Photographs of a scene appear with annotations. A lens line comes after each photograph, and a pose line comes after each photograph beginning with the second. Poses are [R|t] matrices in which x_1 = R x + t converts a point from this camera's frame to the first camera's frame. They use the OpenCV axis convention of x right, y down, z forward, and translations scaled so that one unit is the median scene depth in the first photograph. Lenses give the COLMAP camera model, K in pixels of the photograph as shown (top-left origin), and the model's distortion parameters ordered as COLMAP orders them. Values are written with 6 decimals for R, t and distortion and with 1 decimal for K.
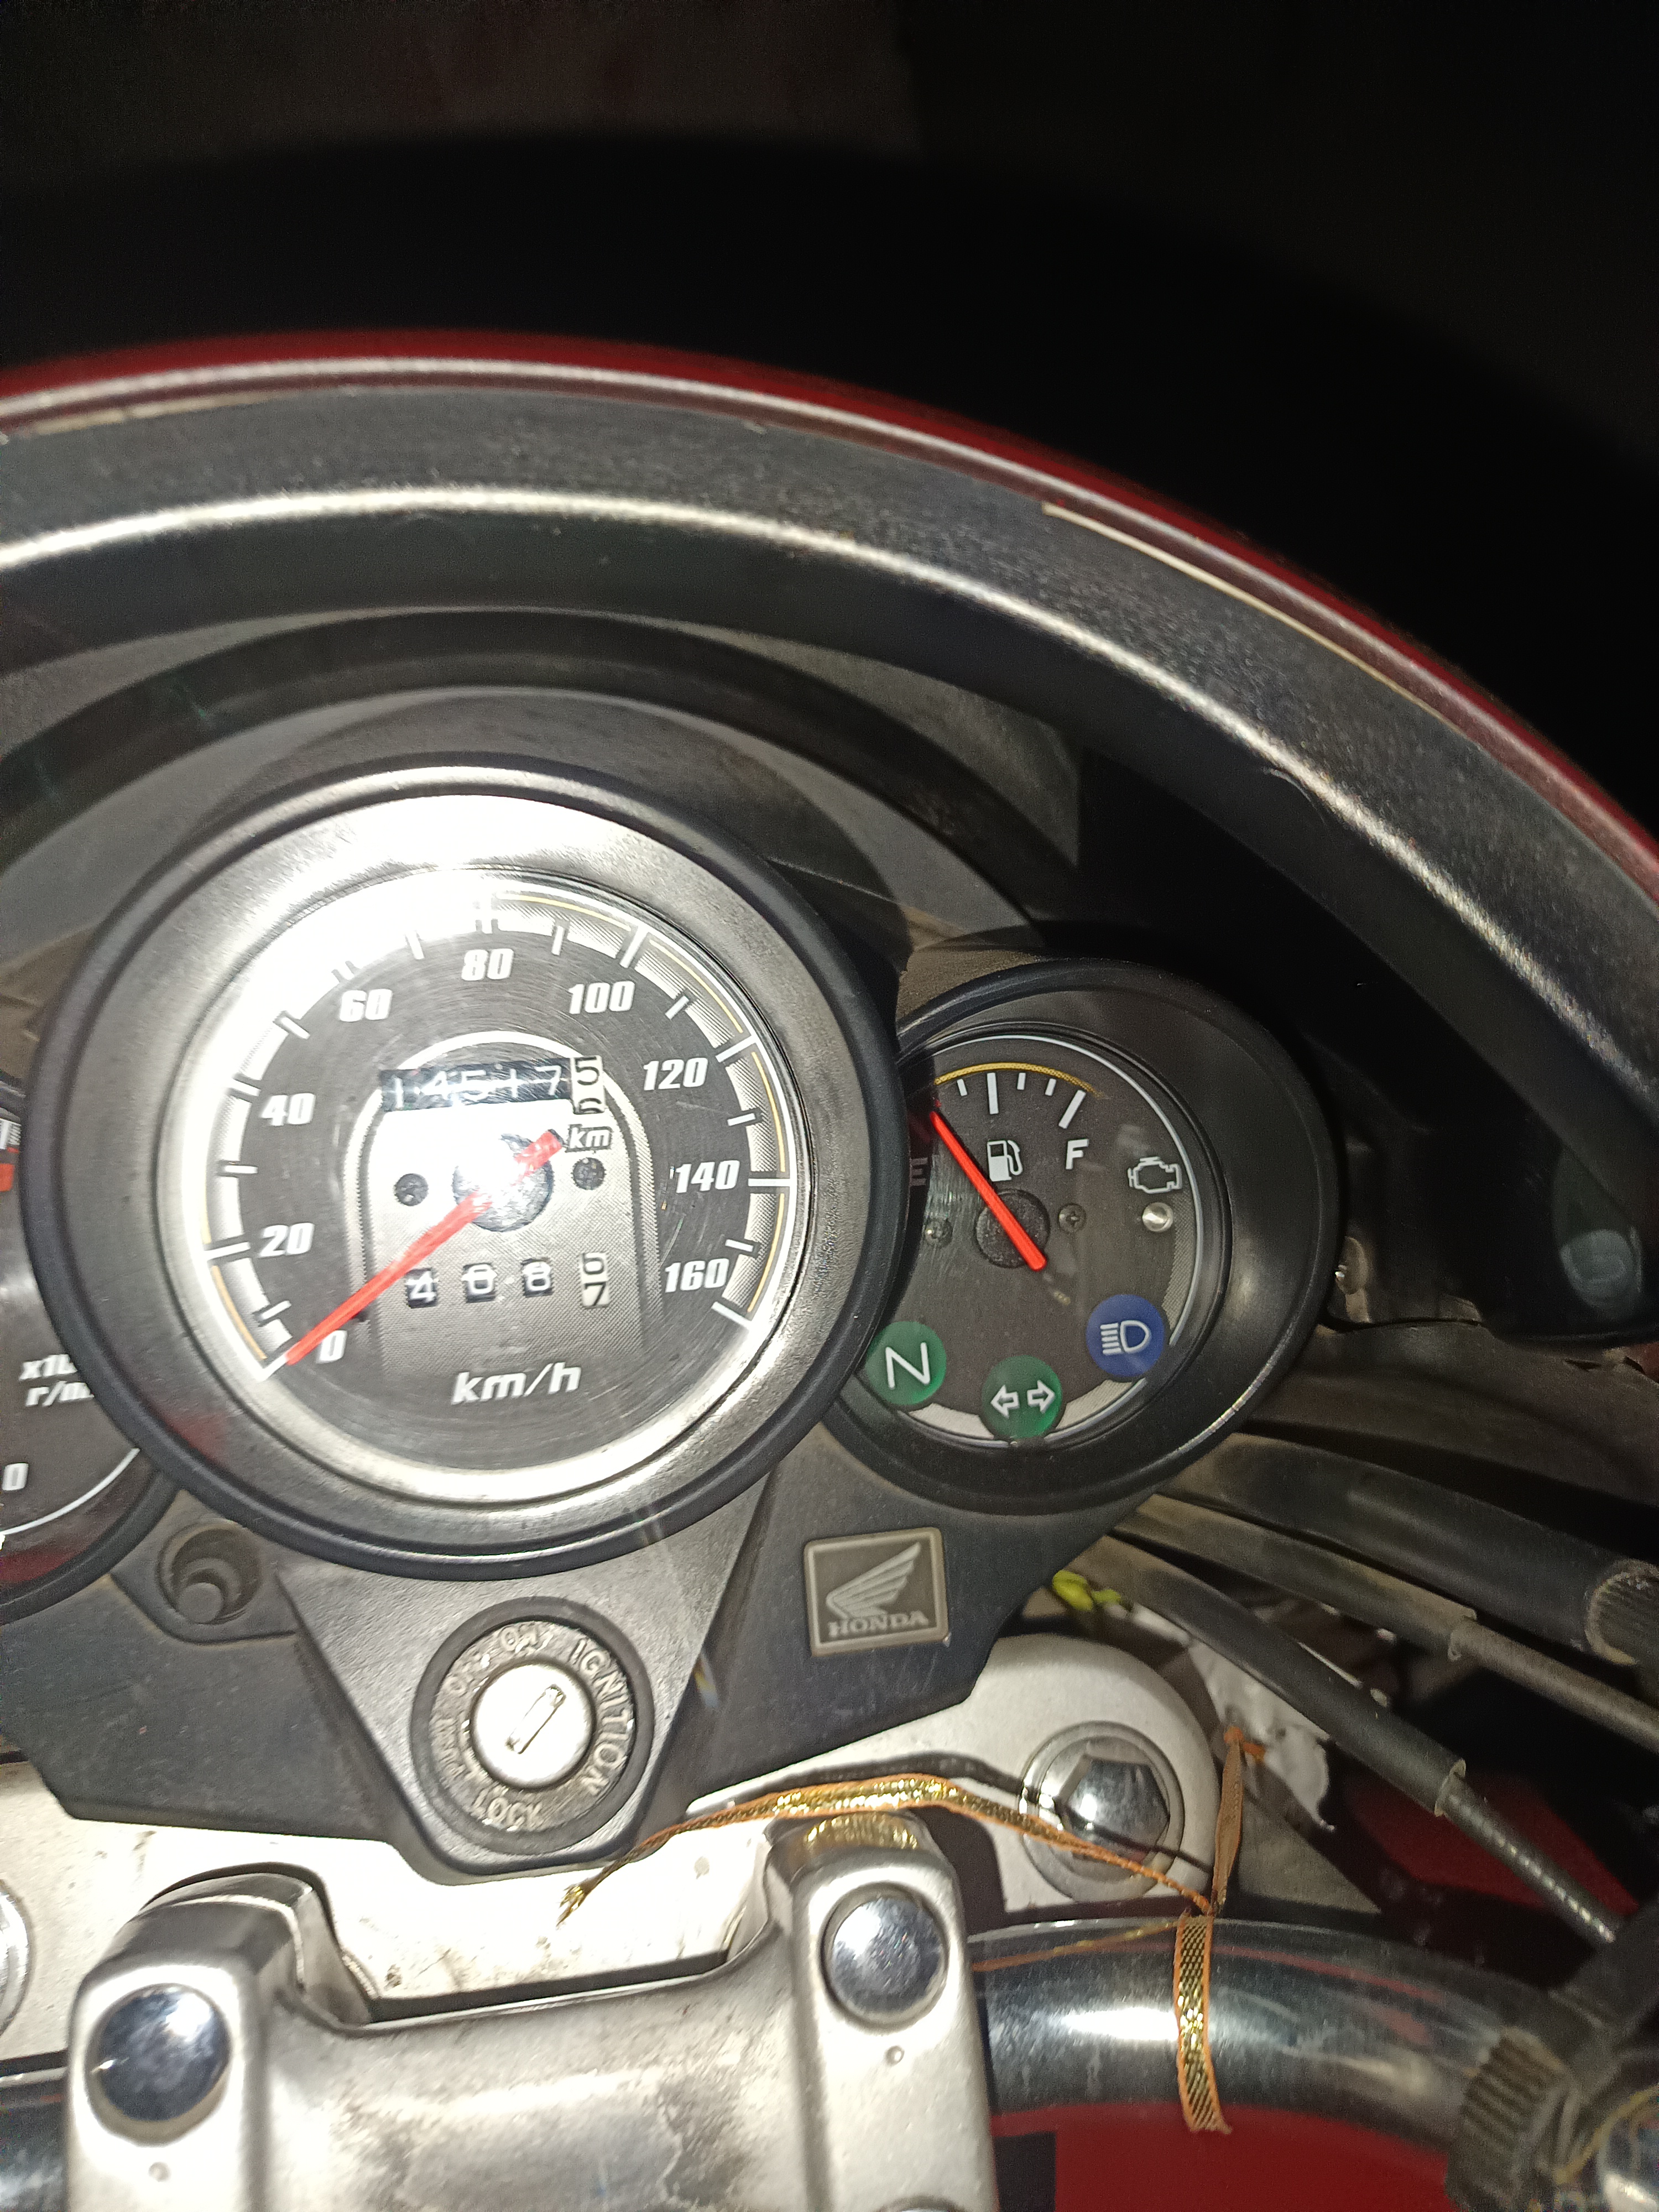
lens RADIAL K [[1554.7, 0, 828.2], [0, 1554.7, 1089.0], [0, 0, 1]] dist [-0.053265, -0.011732]
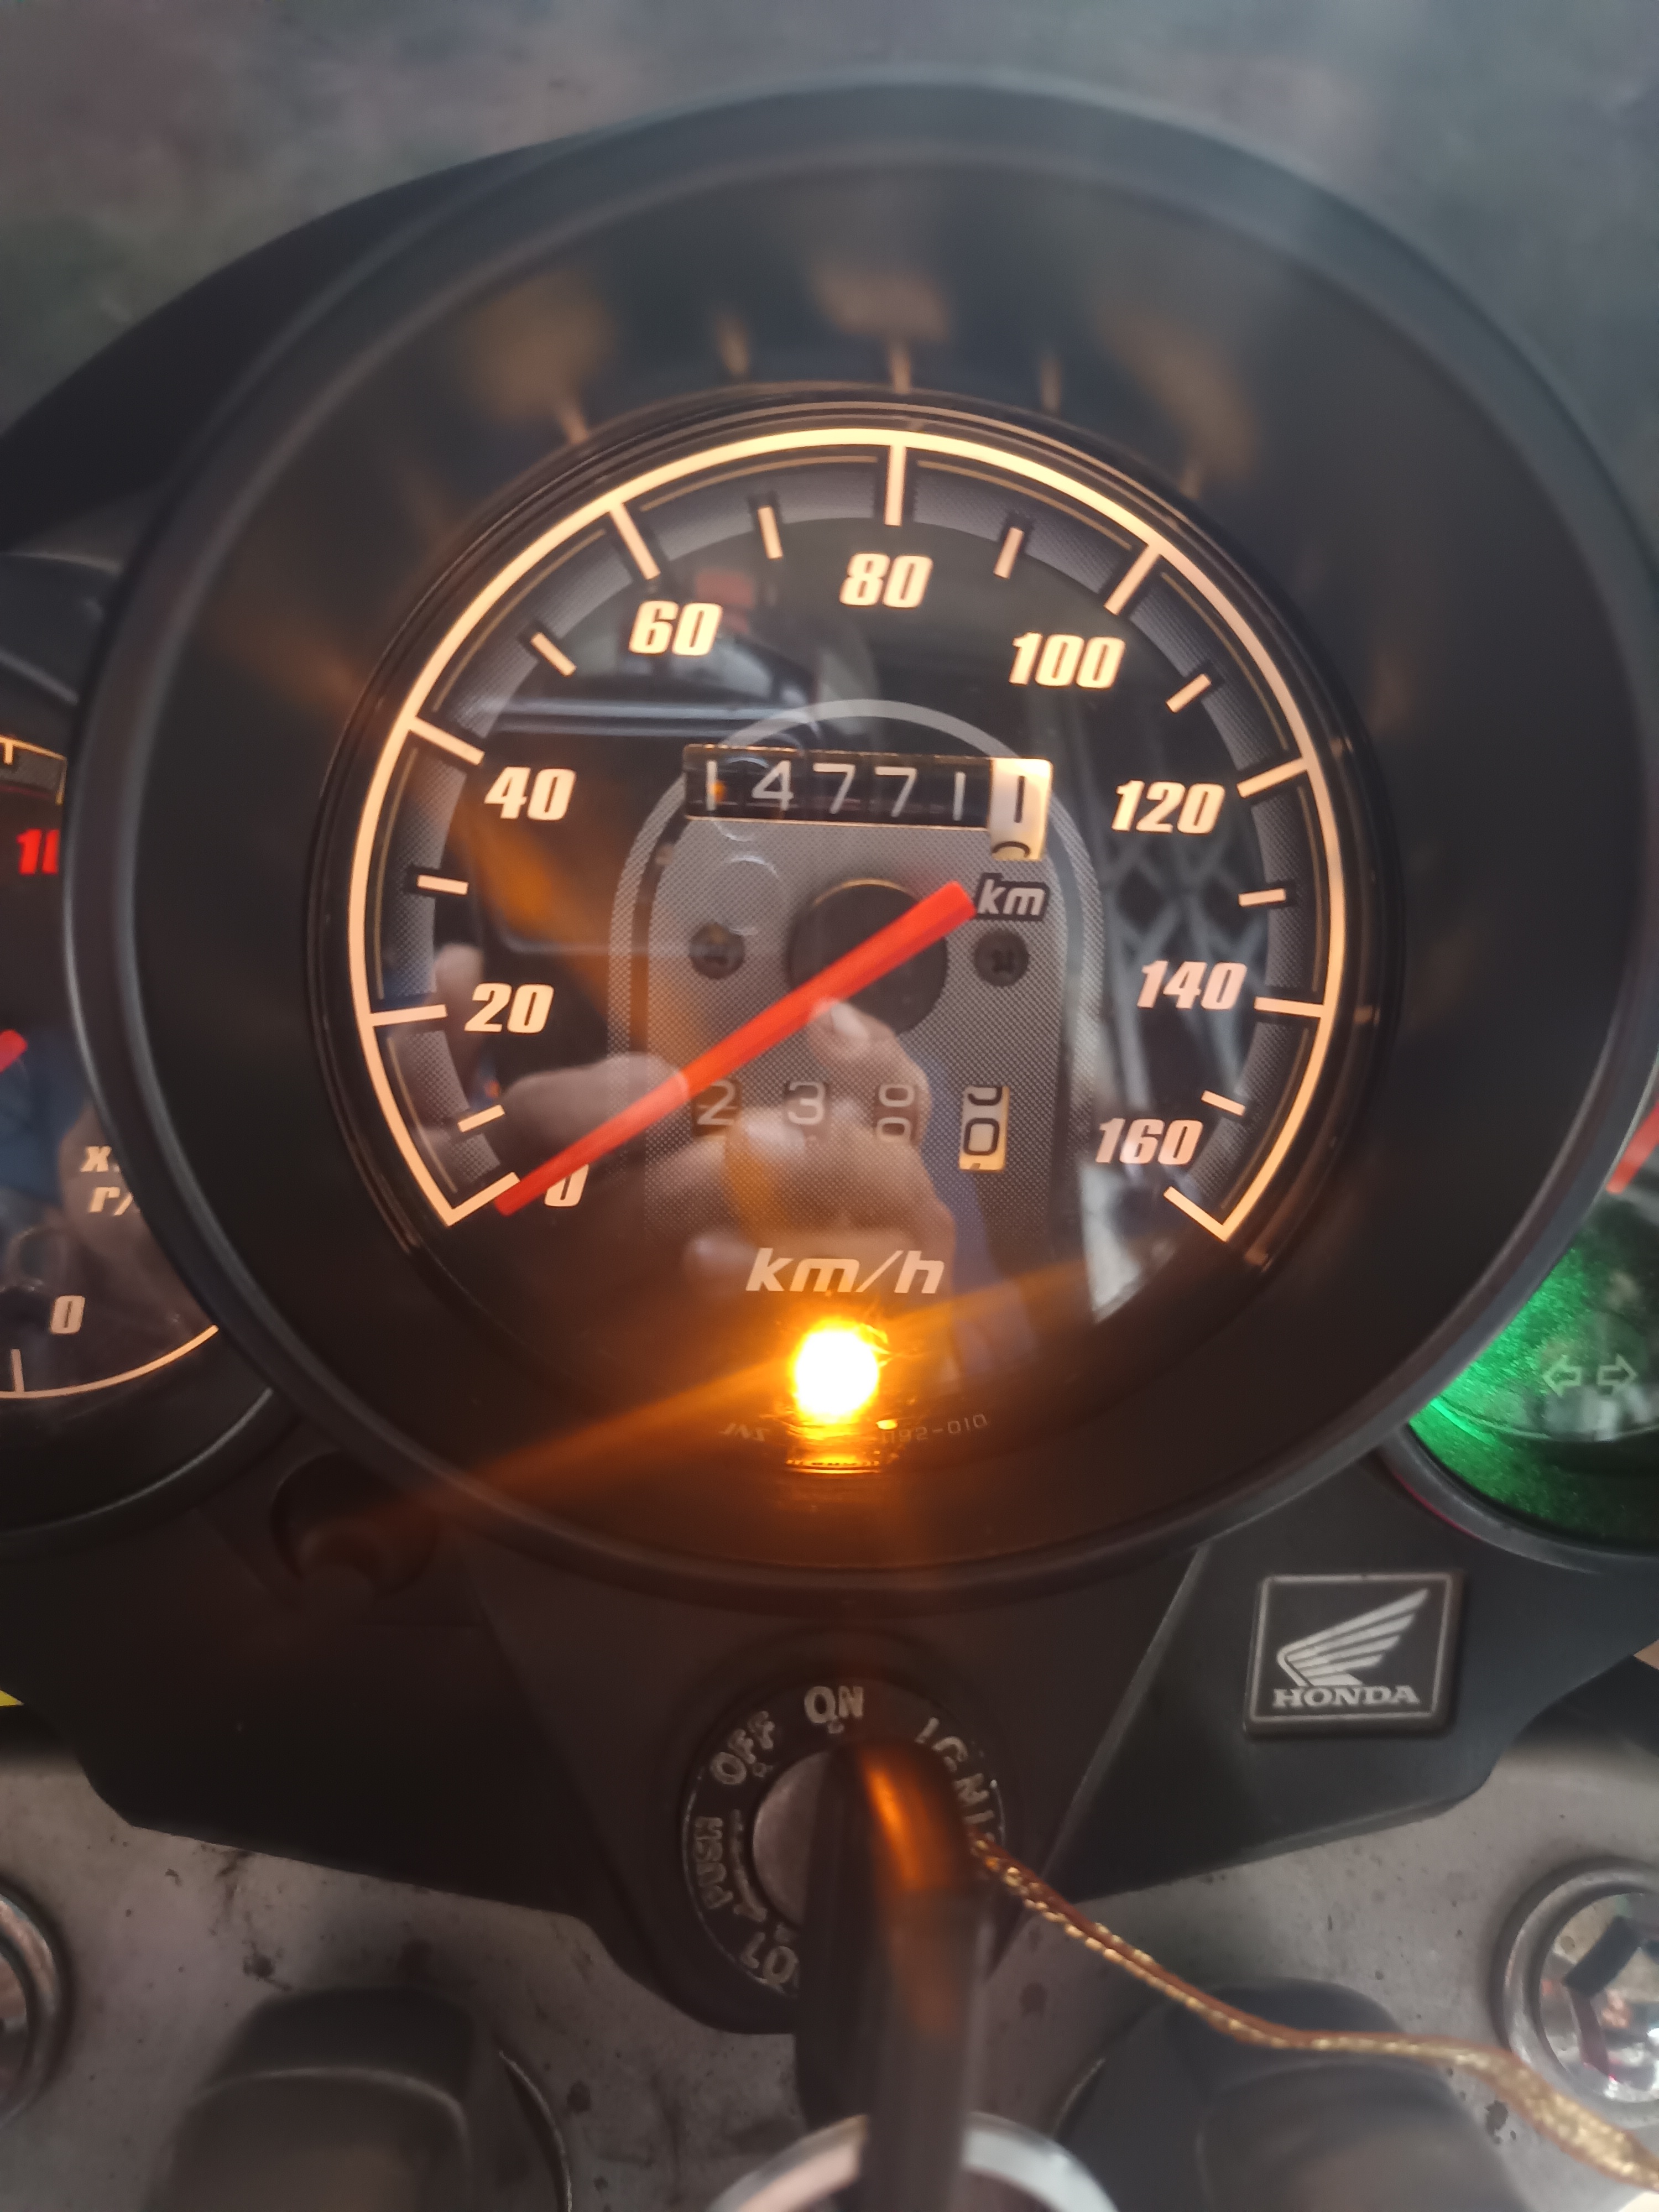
lens RADIAL K [[1554.7, 0, 807.4], [0, 1554.7, 1086.9], [0, 0, 1]] dist [-0.053265, -0.011732]
pose [[0.988527, 0.131972, -0.073469, -0.181316], [-0.114937, 0.972825, 0.201003, -0.008676], [0.097999, -0.190252, 0.976832, 0.399110]]
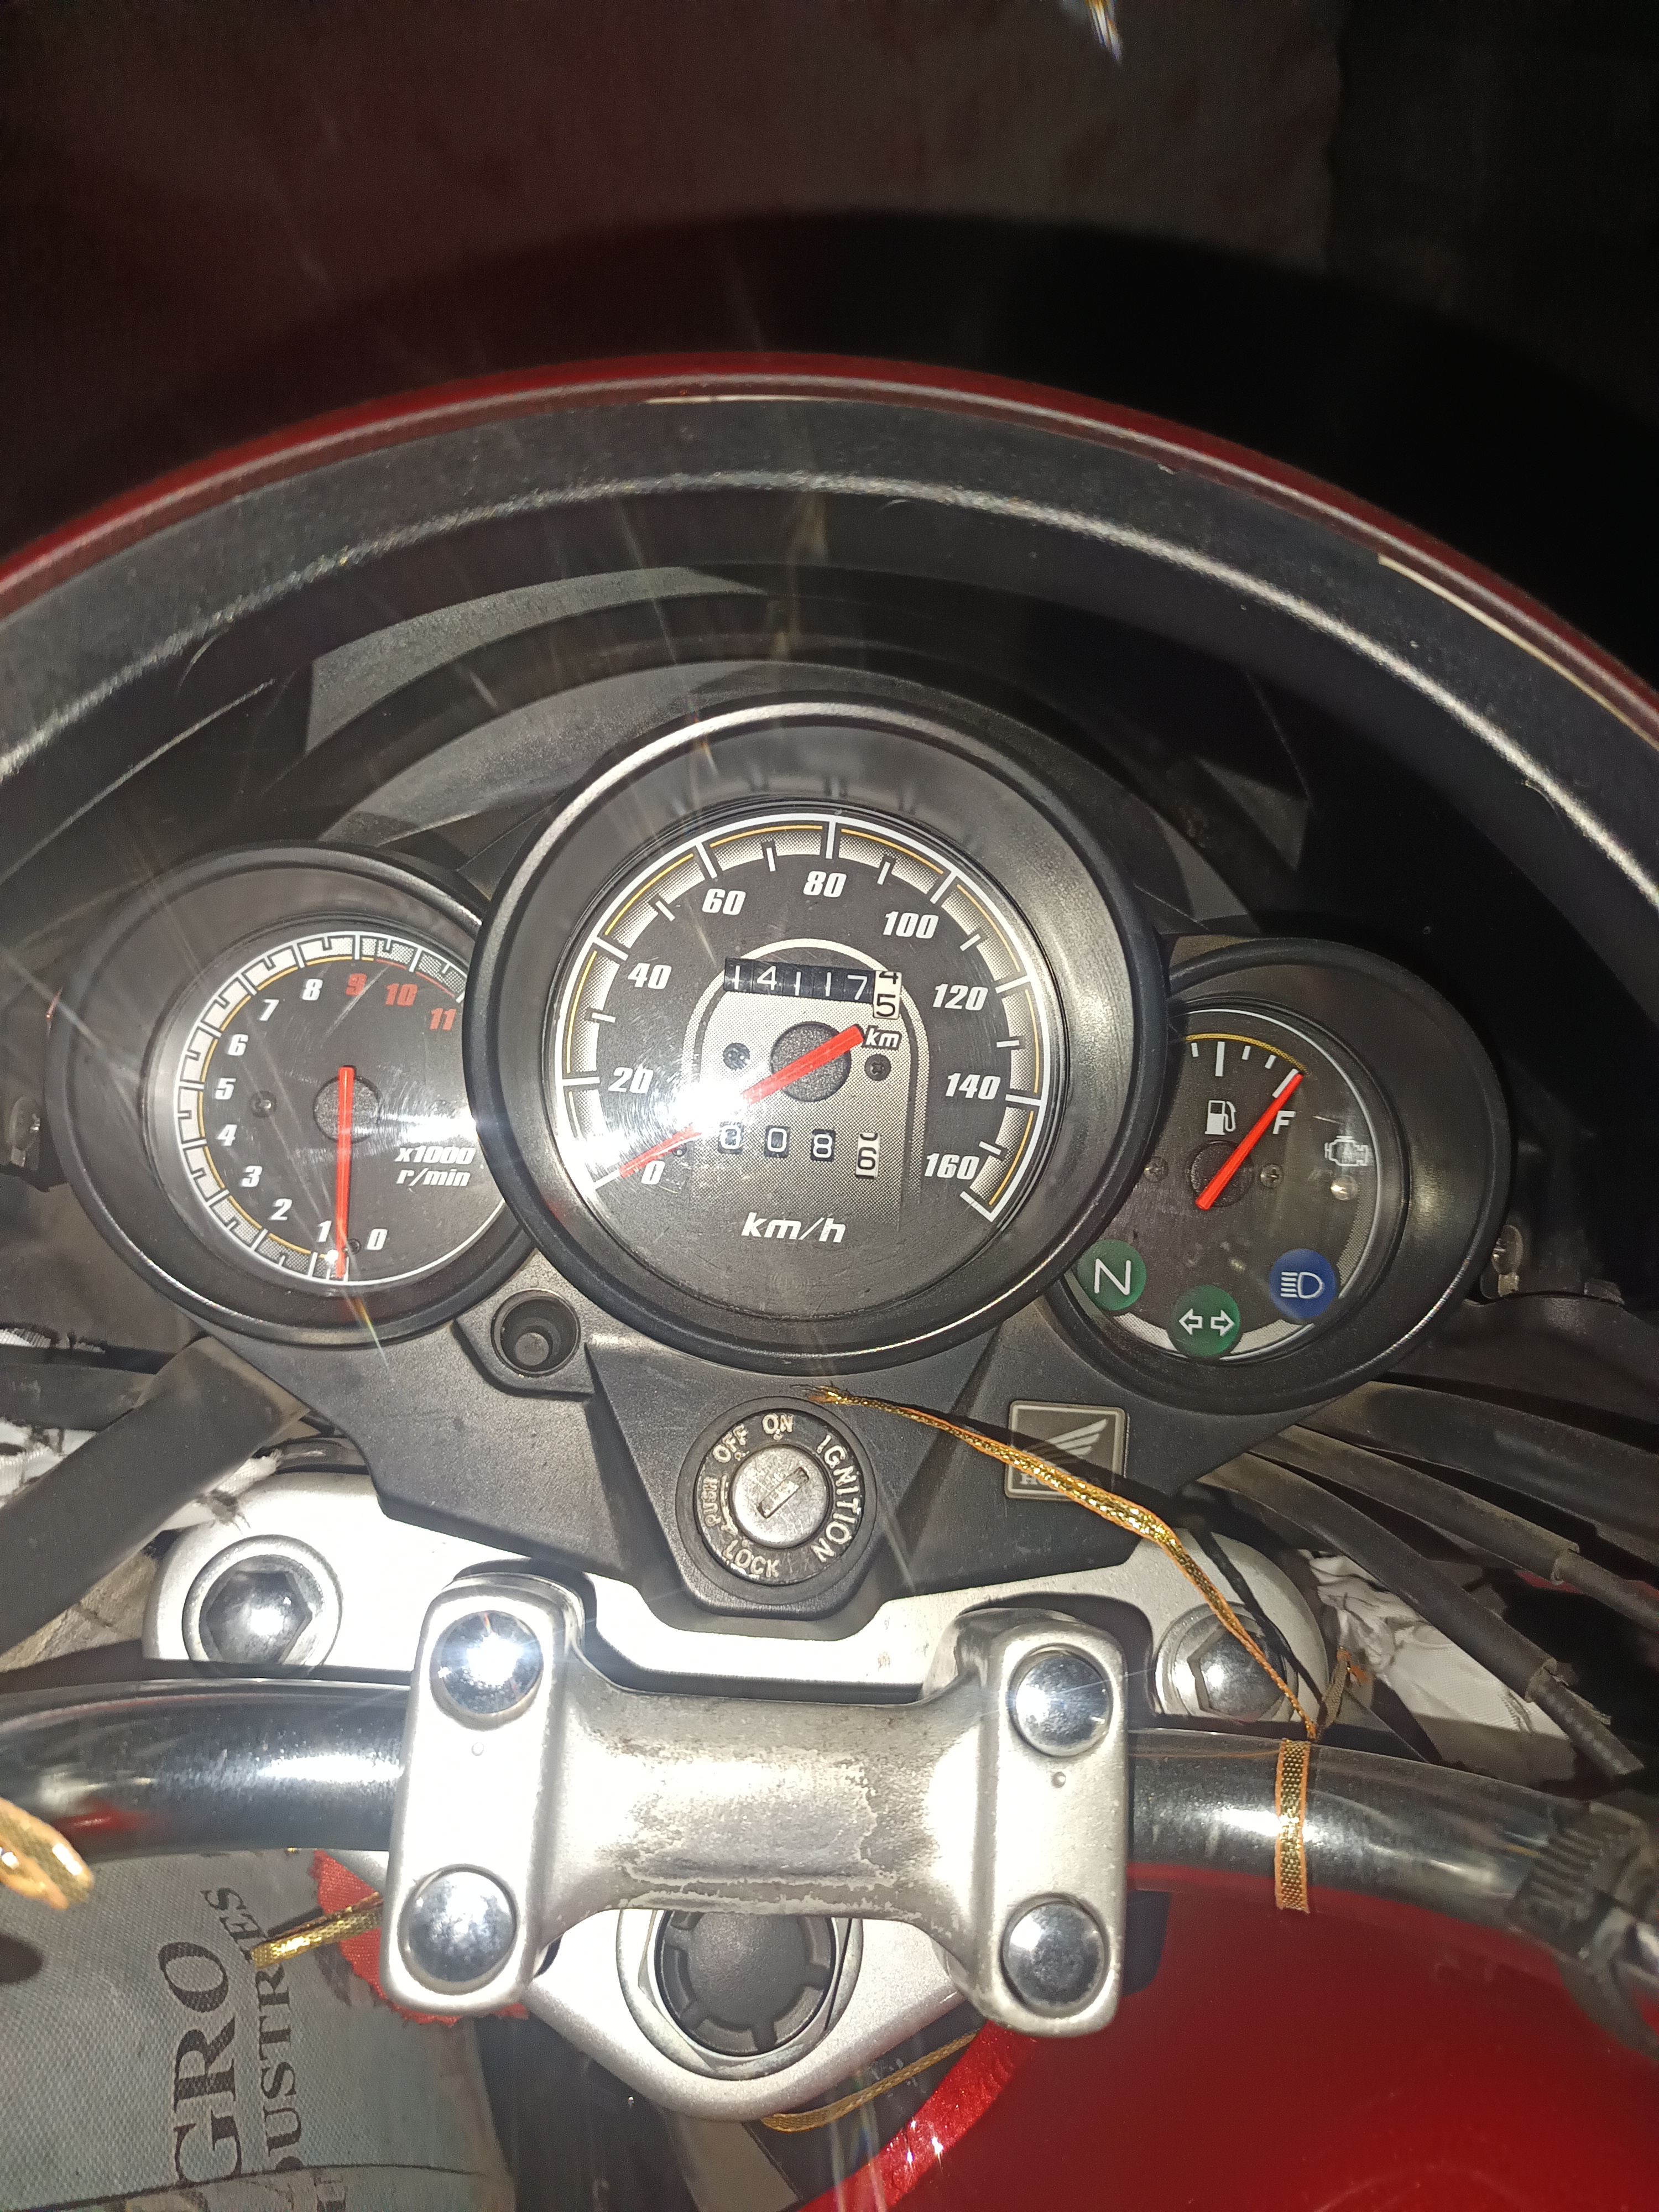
lens RADIAL K [[1554.7, 0, 819.9], [0, 1554.7, 1099.9], [0, 0, 1]] dist [-0.053265, -0.011732]
pose [[0.984562, 0.151603, -0.087491, -0.091372], [-0.153493, 0.988032, -0.015256, 0.106105], [0.084131, 0.028450, 0.996048, -0.205098]]
